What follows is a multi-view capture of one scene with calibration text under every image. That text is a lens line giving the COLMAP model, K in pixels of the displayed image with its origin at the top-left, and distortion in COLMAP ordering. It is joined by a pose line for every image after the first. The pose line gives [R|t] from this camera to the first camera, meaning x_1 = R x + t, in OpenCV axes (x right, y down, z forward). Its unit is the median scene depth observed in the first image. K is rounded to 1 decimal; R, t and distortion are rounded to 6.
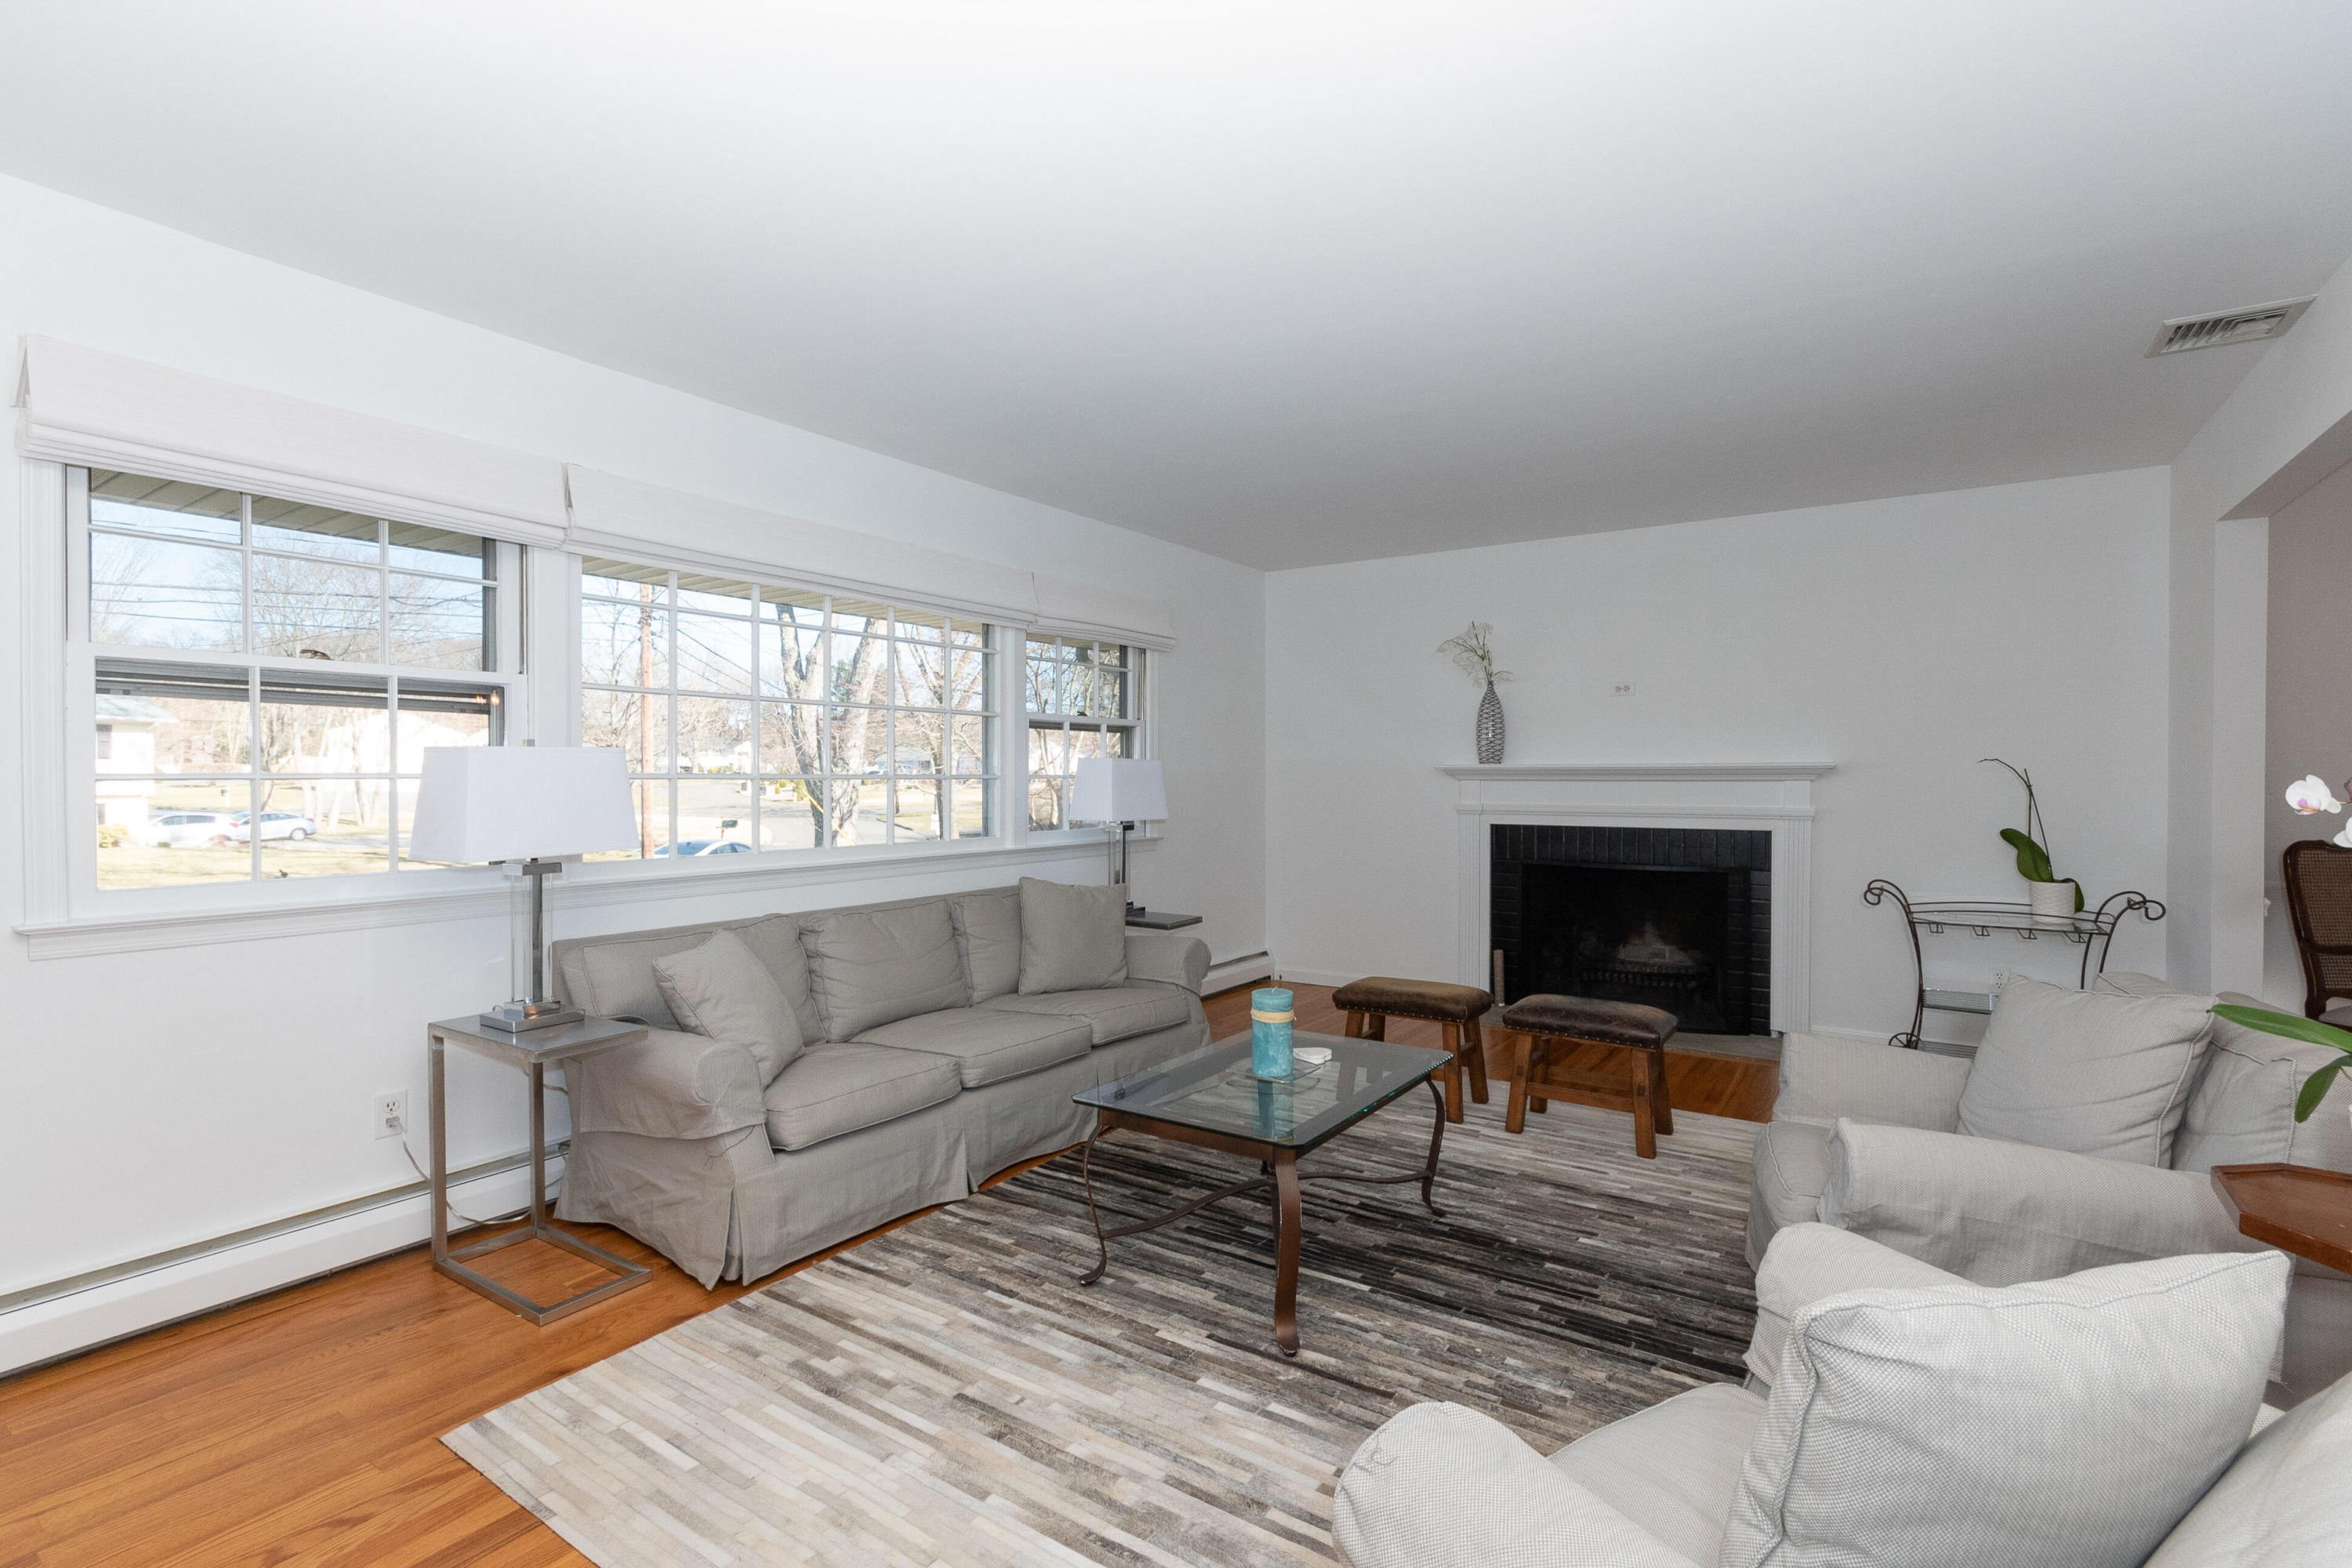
lens RADIAL K [[1038.9, 0, 1165.1], [0, 1038.9, 785.0], [0, 0, 1]] dist [0.003169, 0.000182]
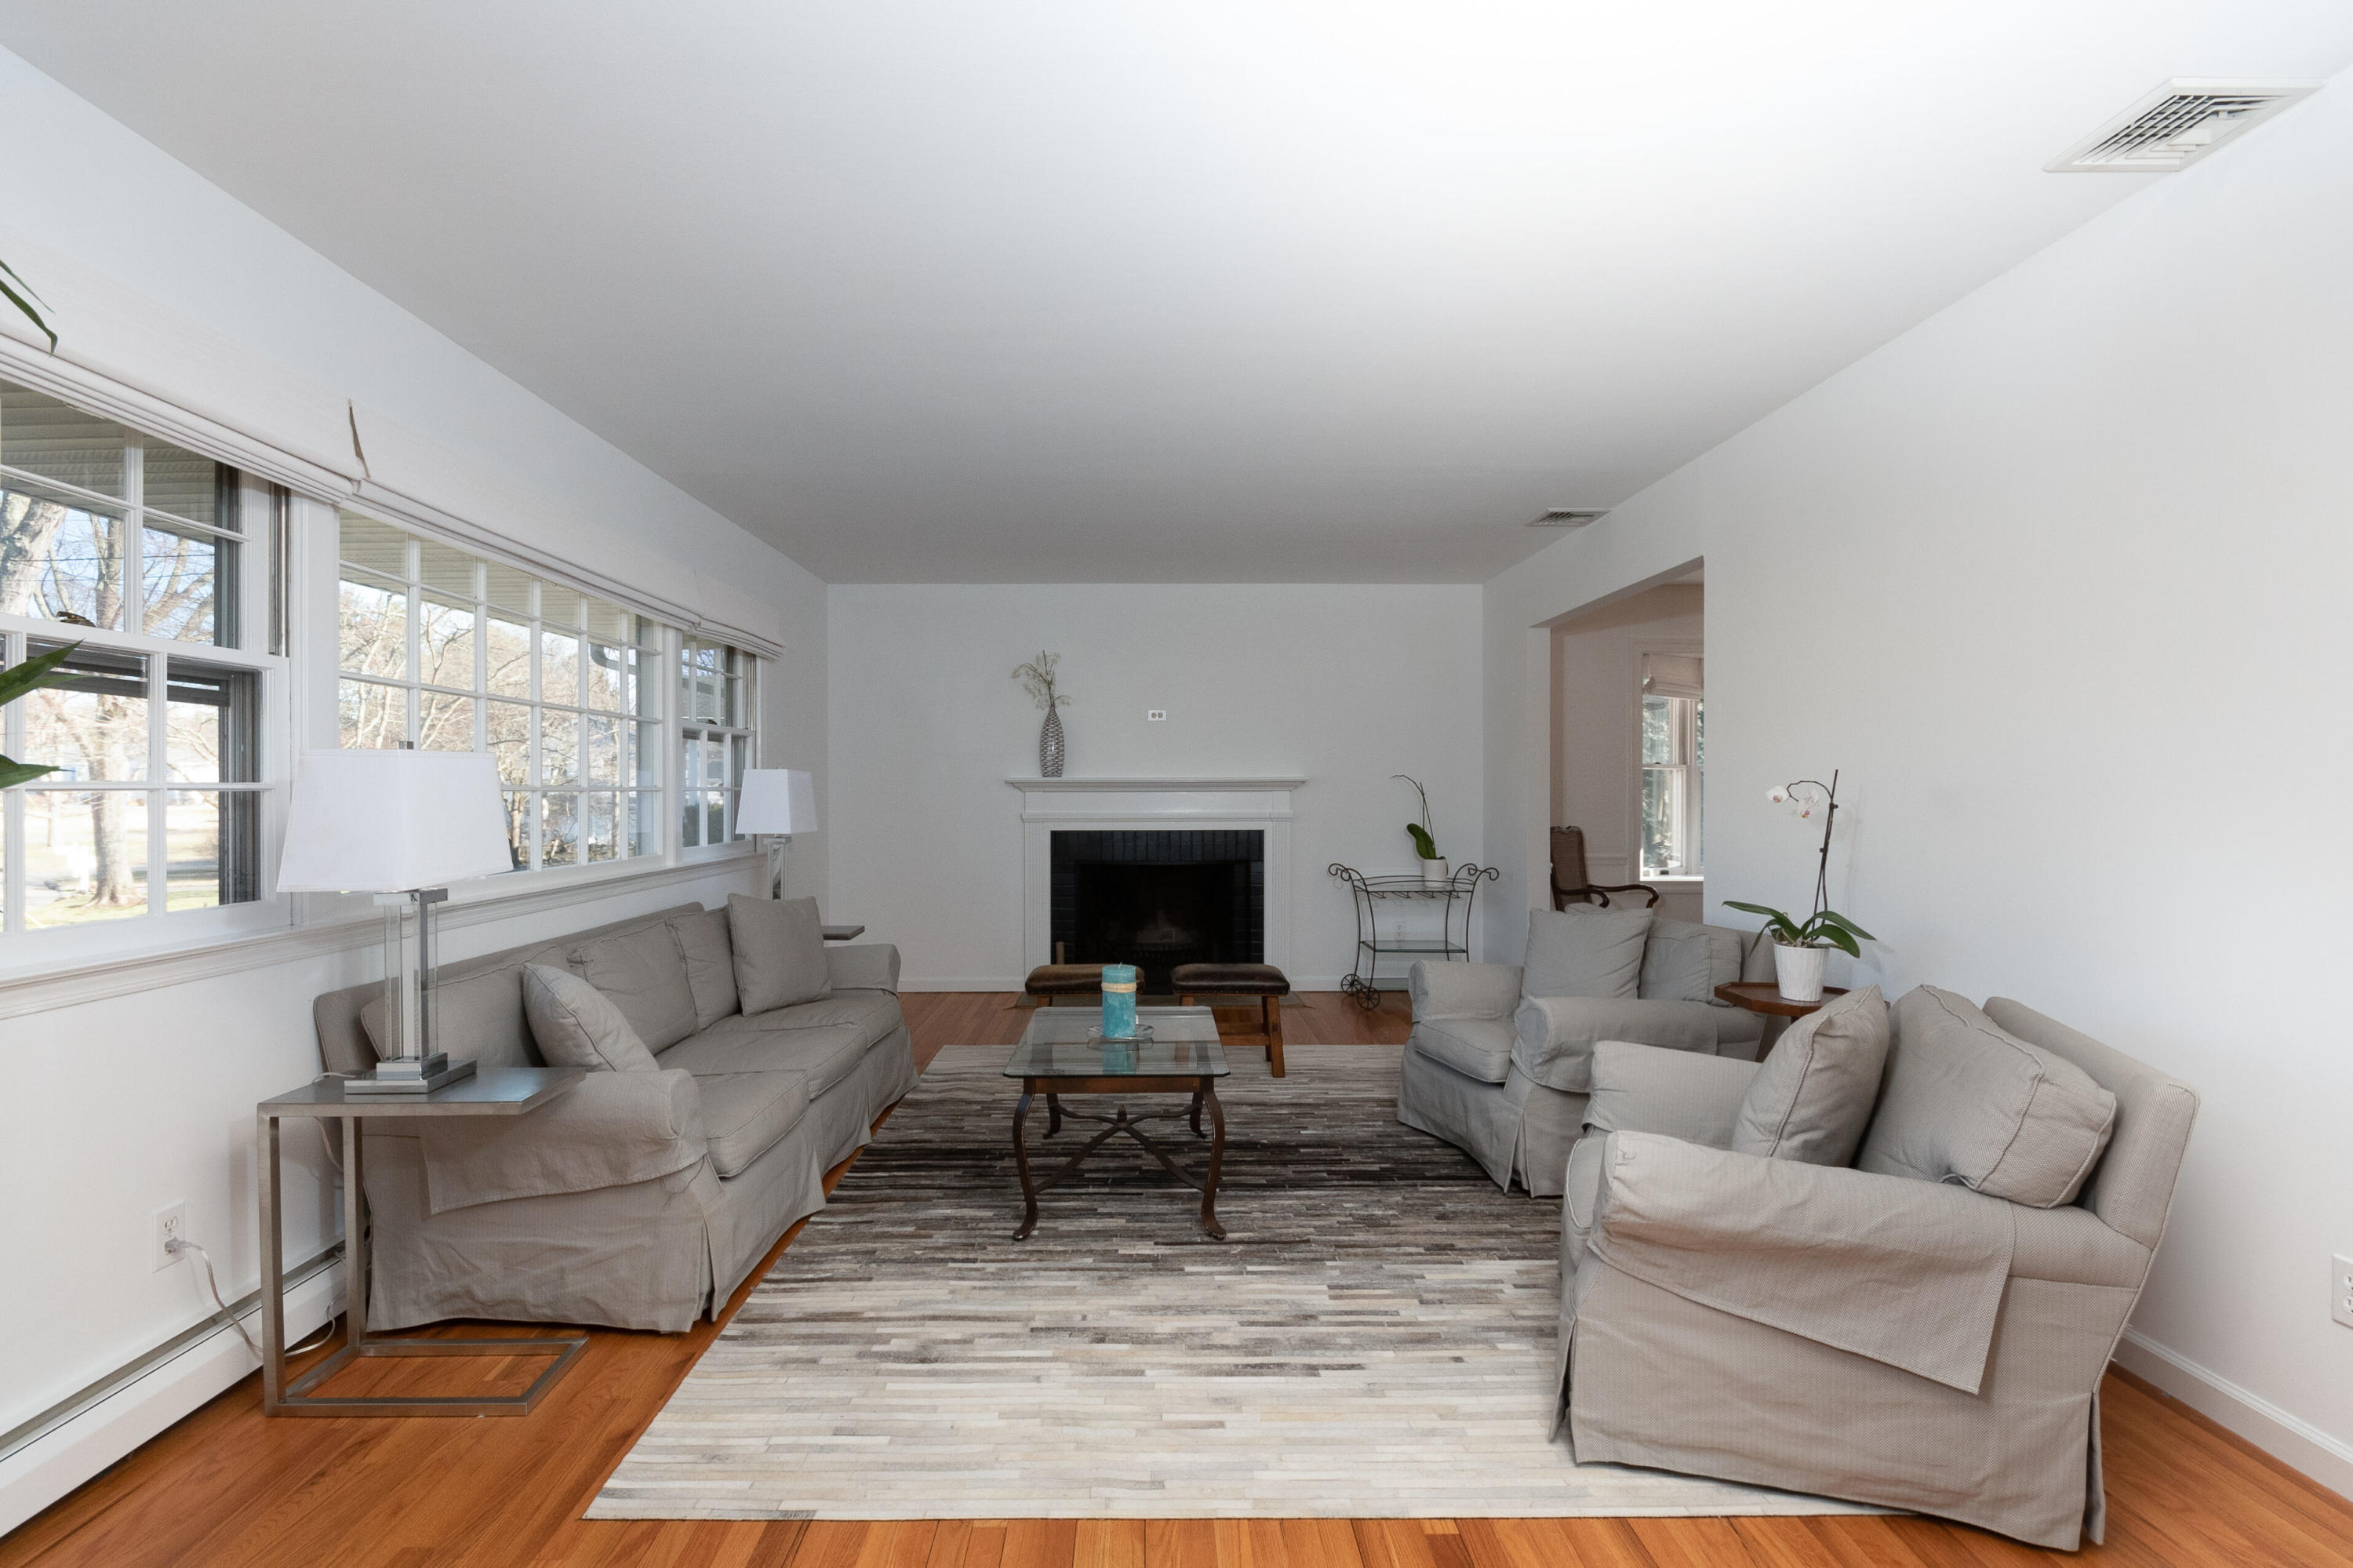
lens RADIAL K [[1045.8, 0, 1170.1], [0, 1045.8, 788.7], [0, 0, 1]] dist [-0.003713, -0.000889]
pose [[0.829225, -0.001911, 0.558911, -0.549897], [0.006909, 0.999953, -0.006831, 0.002381], [-0.558872, 0.009526, 0.829199, -0.030603]]
